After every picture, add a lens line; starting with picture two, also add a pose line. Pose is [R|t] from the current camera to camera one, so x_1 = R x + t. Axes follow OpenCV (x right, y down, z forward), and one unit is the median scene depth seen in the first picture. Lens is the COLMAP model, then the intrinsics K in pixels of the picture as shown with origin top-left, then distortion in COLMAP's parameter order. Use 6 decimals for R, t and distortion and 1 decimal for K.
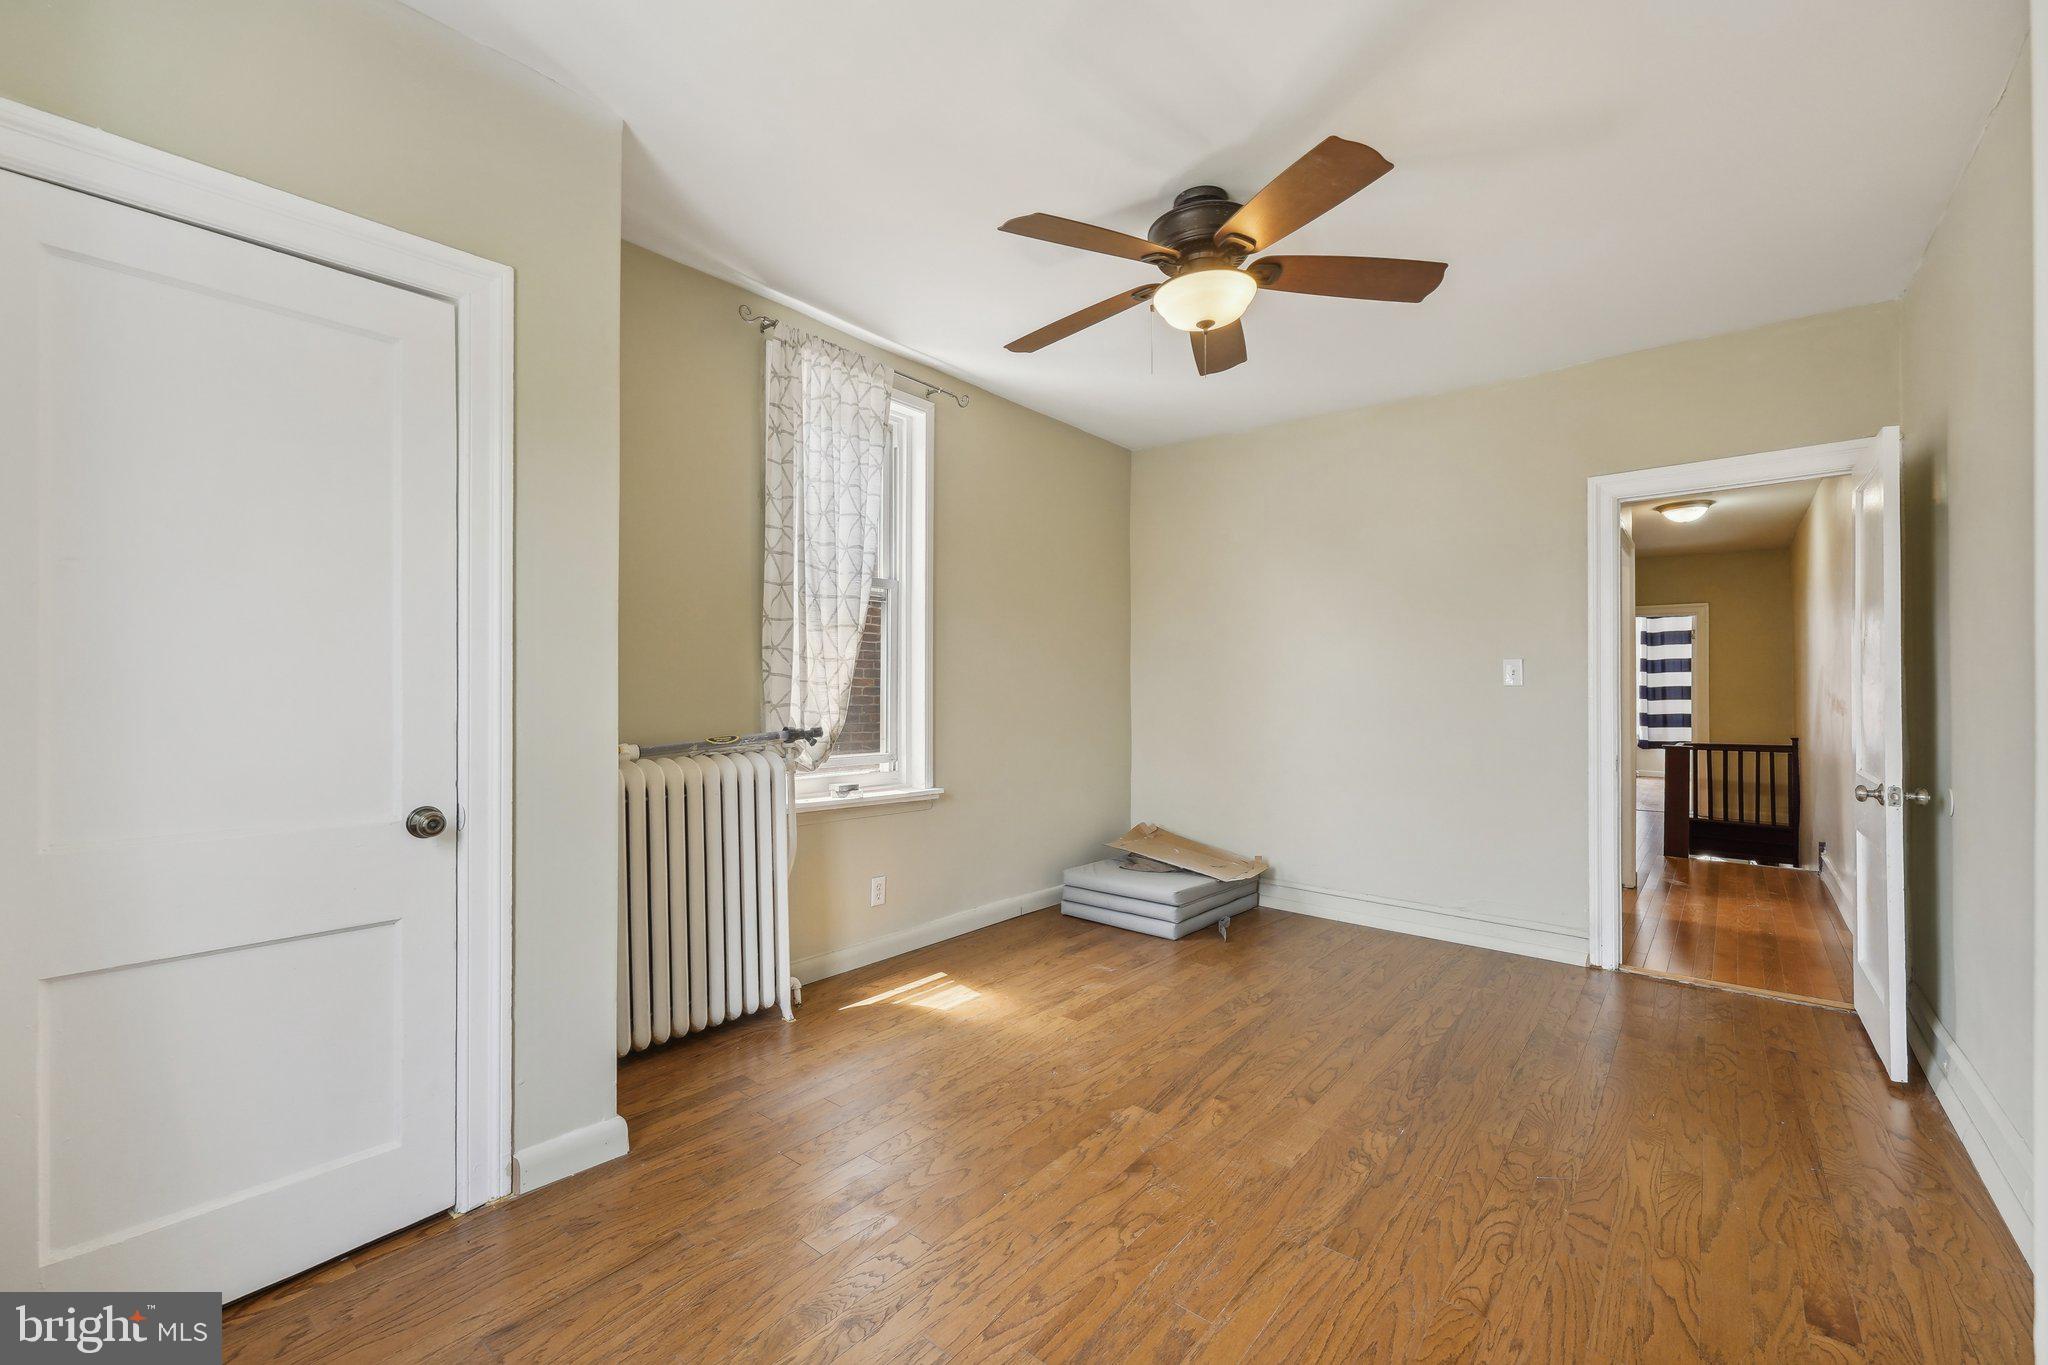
lens RADIAL K [[820.2, 0, 1024.4], [0, 820.2, 681.8], [0, 0, 1]] dist [0.001460, 0.000048]
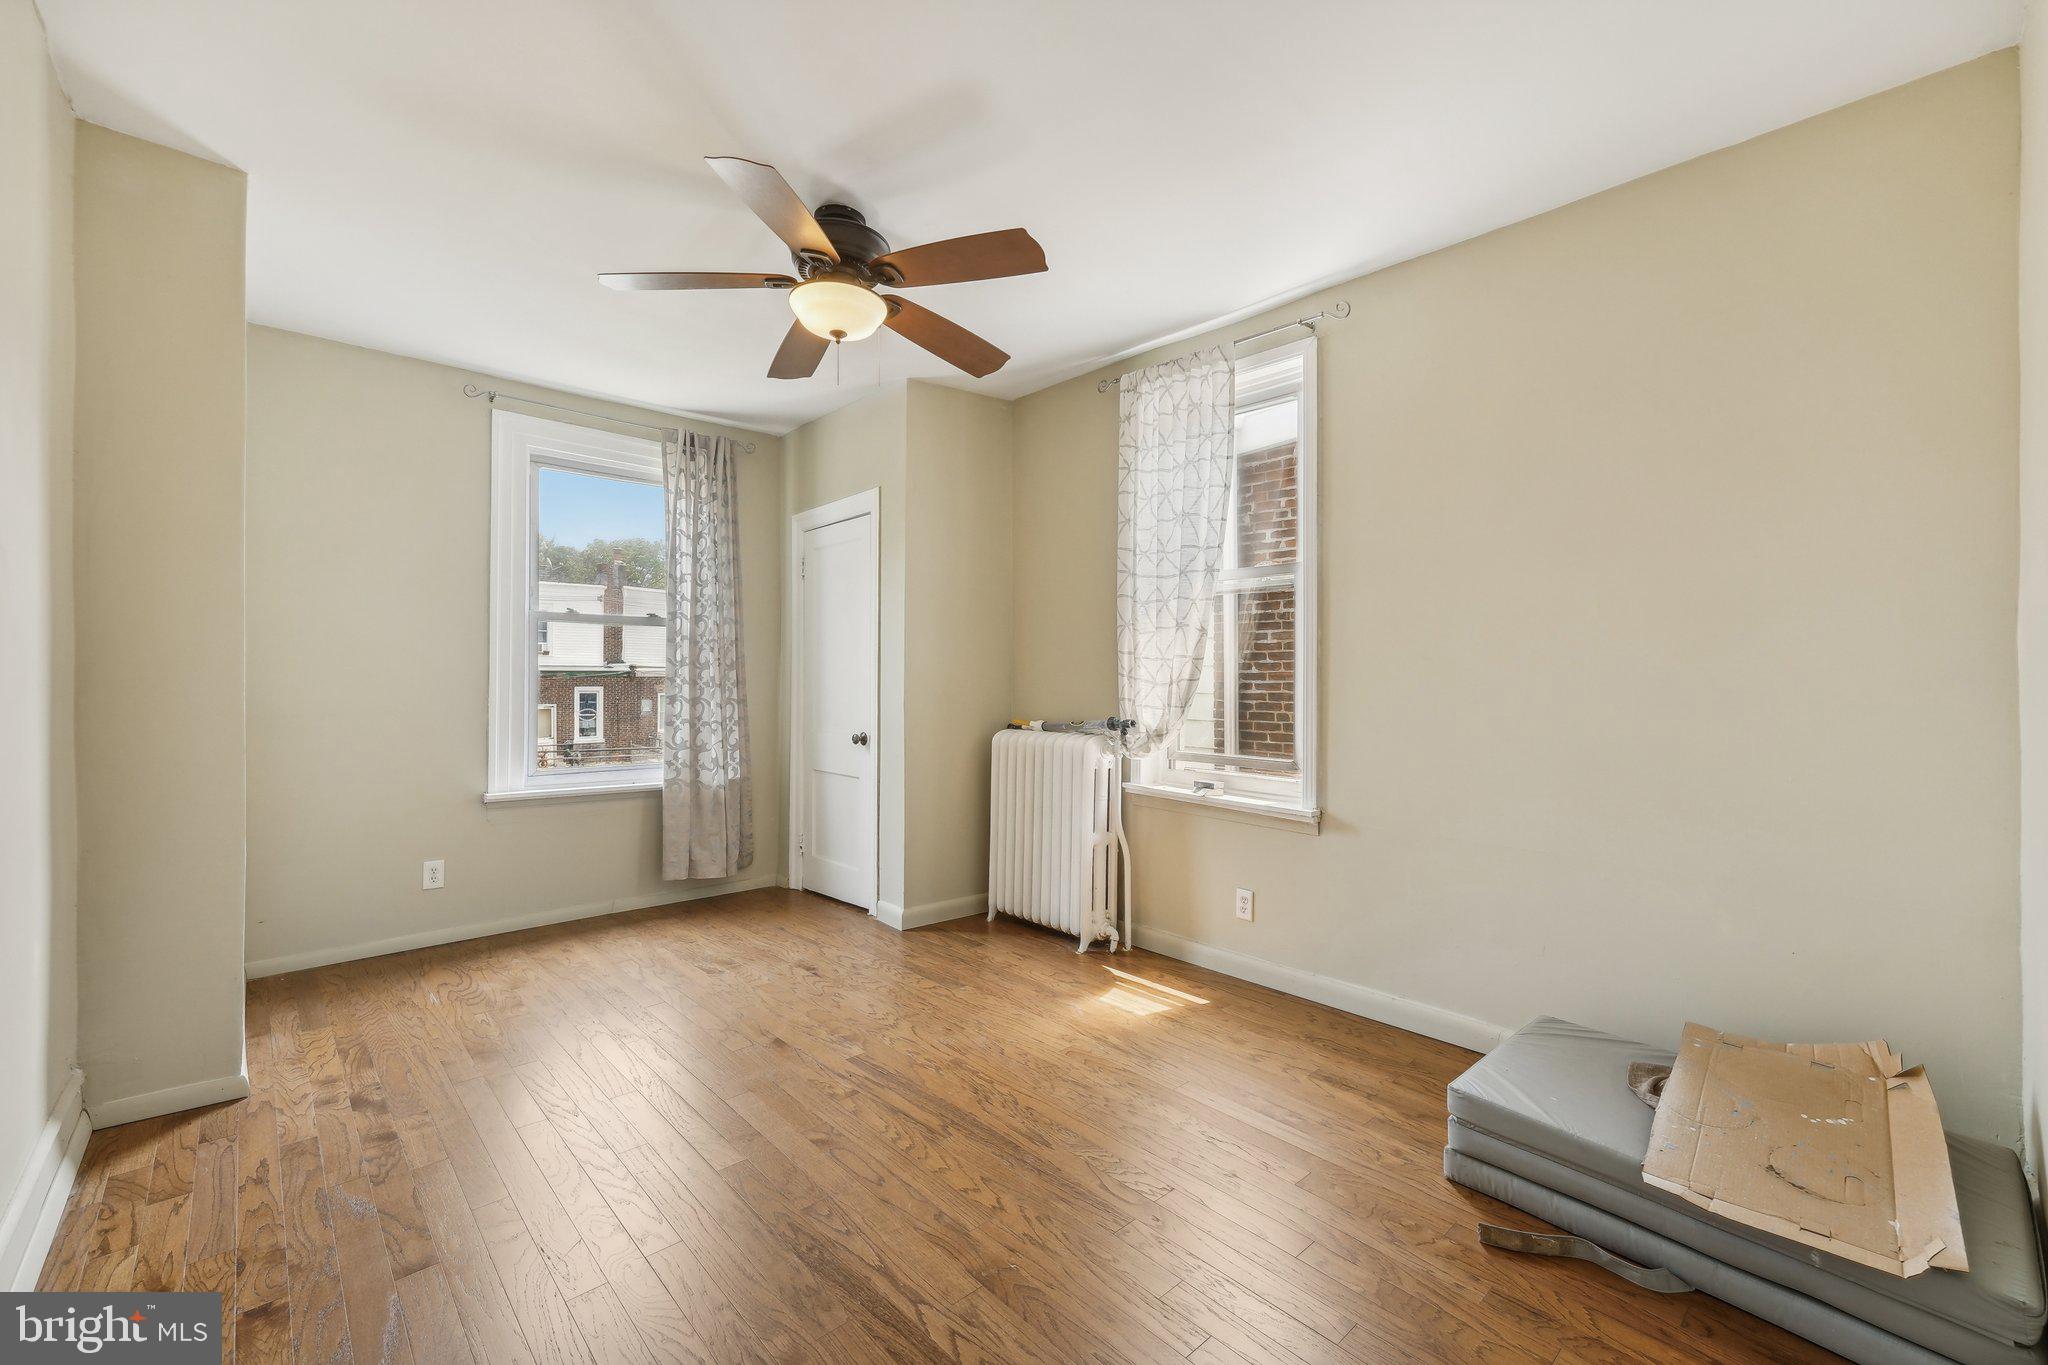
lens RADIAL K [[851.1, 0, 1025.1], [0, 851.1, 688.6], [0, 0, 1]] dist [0.000363, -0.000690]
pose [[-0.121236, 0.003484, -0.992618, 0.954647], [-0.004333, 0.999982, 0.004039, 0.009208], [0.992614, 0.004791, -0.121219, 1.025696]]
